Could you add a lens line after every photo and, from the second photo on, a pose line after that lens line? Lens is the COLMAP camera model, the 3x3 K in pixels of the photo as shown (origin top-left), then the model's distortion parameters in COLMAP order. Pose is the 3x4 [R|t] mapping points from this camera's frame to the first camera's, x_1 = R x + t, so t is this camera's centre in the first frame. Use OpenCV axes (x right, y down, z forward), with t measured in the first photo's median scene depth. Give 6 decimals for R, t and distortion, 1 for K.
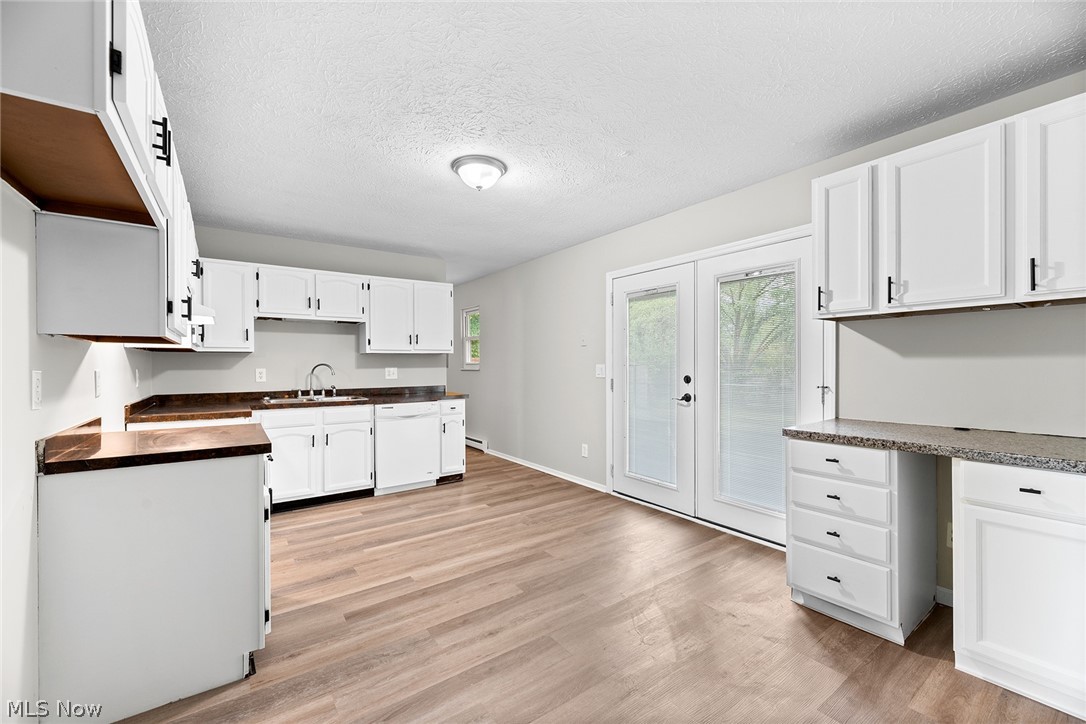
lens RADIAL K [[441.0, 0, 542.1], [0, 441.0, 365.6], [0, 0, 1]] dist [-0.000677, 0.000201]
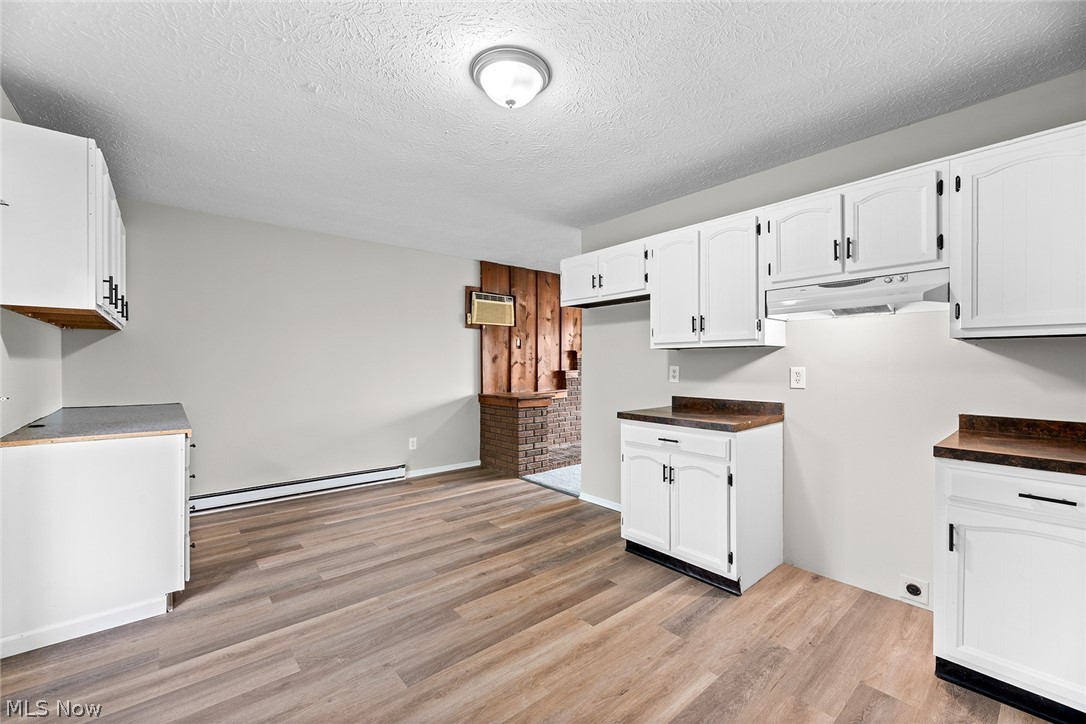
lens RADIAL K [[441.0, 0, 542.1], [0, 441.0, 365.6], [0, 0, 1]] dist [-0.000677, 0.000201]
pose [[-0.996293, 0.002997, -0.085969, -0.124834], [0.002313, 0.999965, 0.008055, -0.005292], [0.085991, 0.007826, -0.996265, 1.619728]]
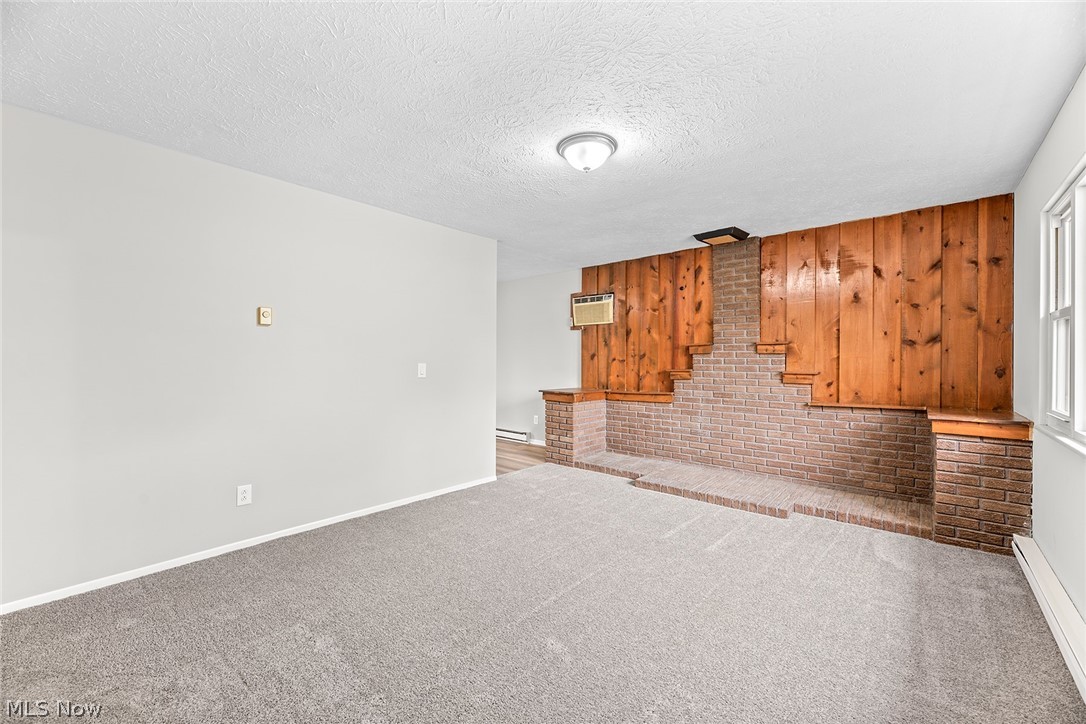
lens RADIAL K [[437.8, 0, 542.6], [0, 437.8, 362.6], [0, 0, 1]] dist [-0.000463, 0.000004]
pose [[-0.227104, -0.001473, 0.973869, -1.977273], [0.000923, 0.999998, 0.001728, 0.005438], [-0.973870, 0.001291, -0.227103, 0.389916]]
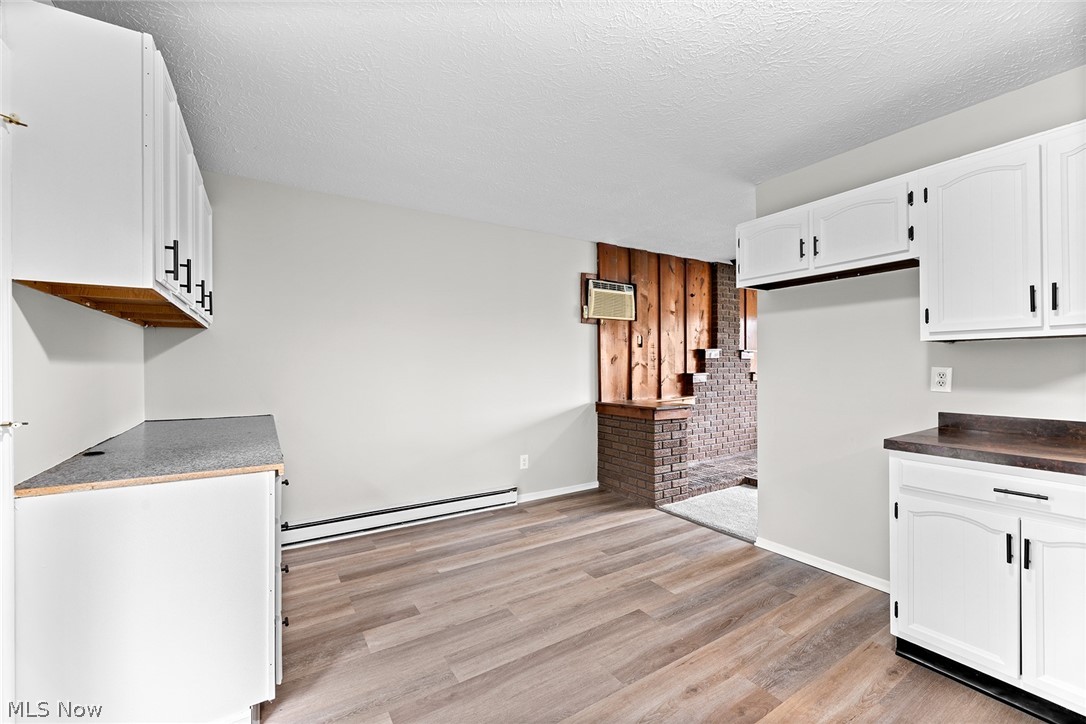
lens RADIAL K [[441.0, 0, 542.1], [0, 441.0, 365.6], [0, 0, 1]] dist [-0.000677, 0.000201]
pose [[-0.998439, 0.008754, 0.055160, 0.084347], [0.008942, 0.999955, 0.003172, -0.005696], [-0.055129, 0.003661, -0.998473, 1.304647]]
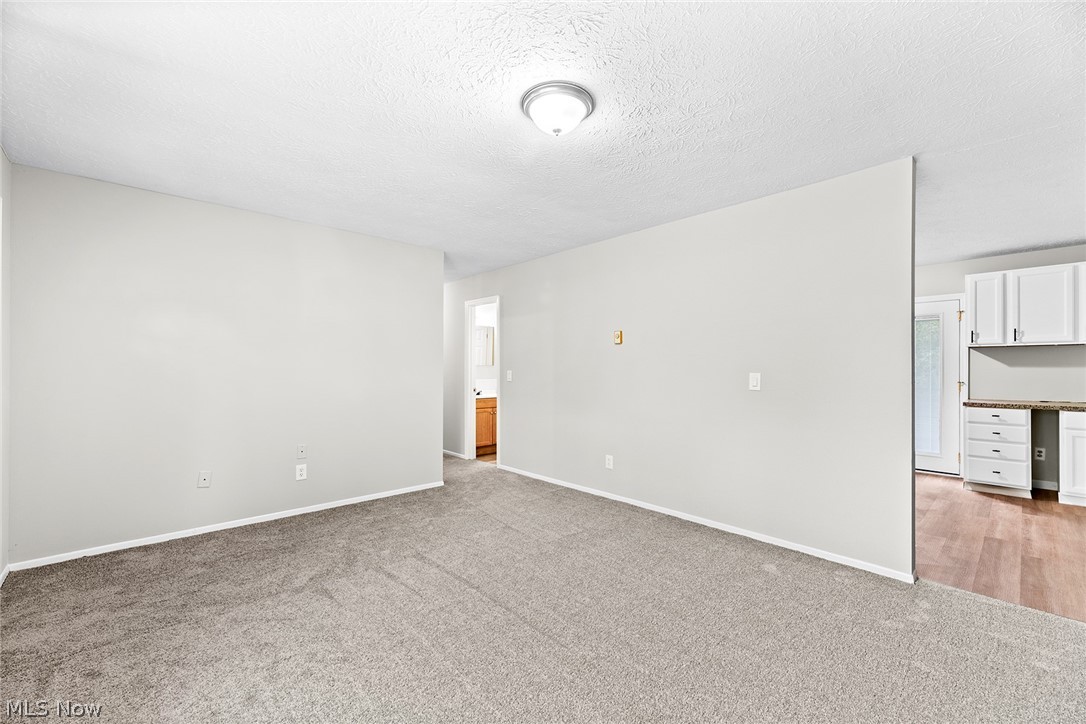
lens RADIAL K [[441.0, 0, 542.1], [0, 441.0, 365.6], [0, 0, 1]] dist [-0.000677, 0.000201]
pose [[0.992859, 0.006122, 0.119134, -1.252913], [-0.005024, 0.999942, -0.009515, 0.004153], [-0.119186, 0.008848, 0.992833, -0.599006]]
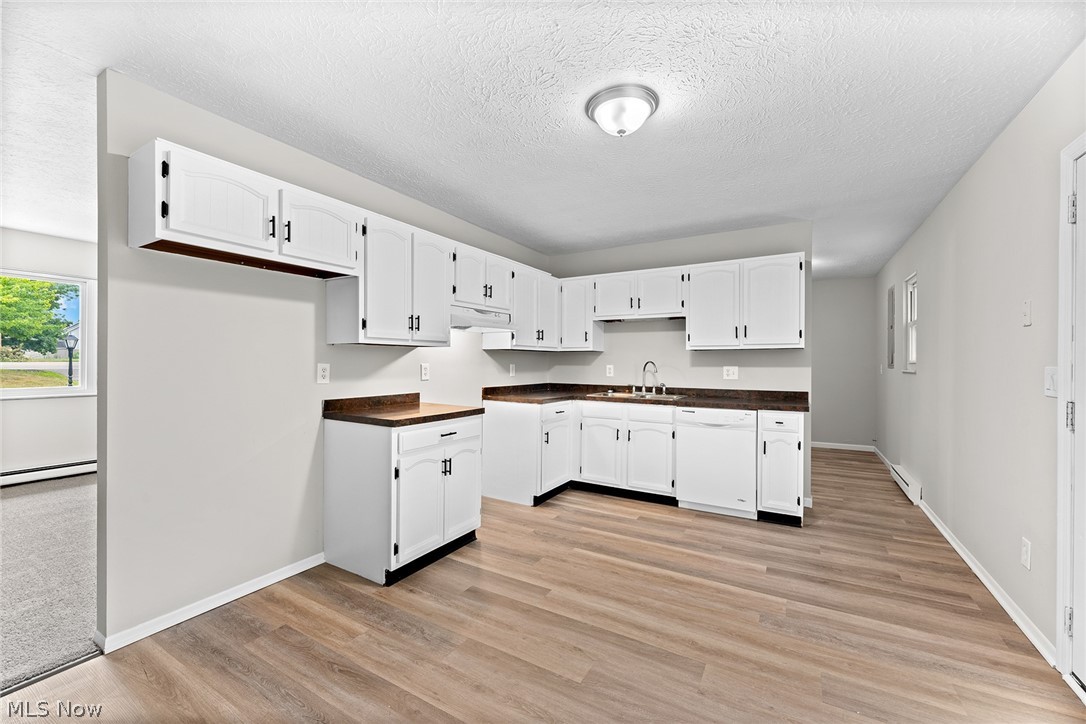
lens RADIAL K [[437.8, 0, 542.6], [0, 437.8, 362.6], [0, 0, 1]] dist [-0.000463, 0.000004]
pose [[0.403629, 0.009359, -0.914875, 0.482589], [-0.010259, 0.999931, 0.005703, -0.006367], [0.914865, 0.007083, 0.403697, 0.547845]]
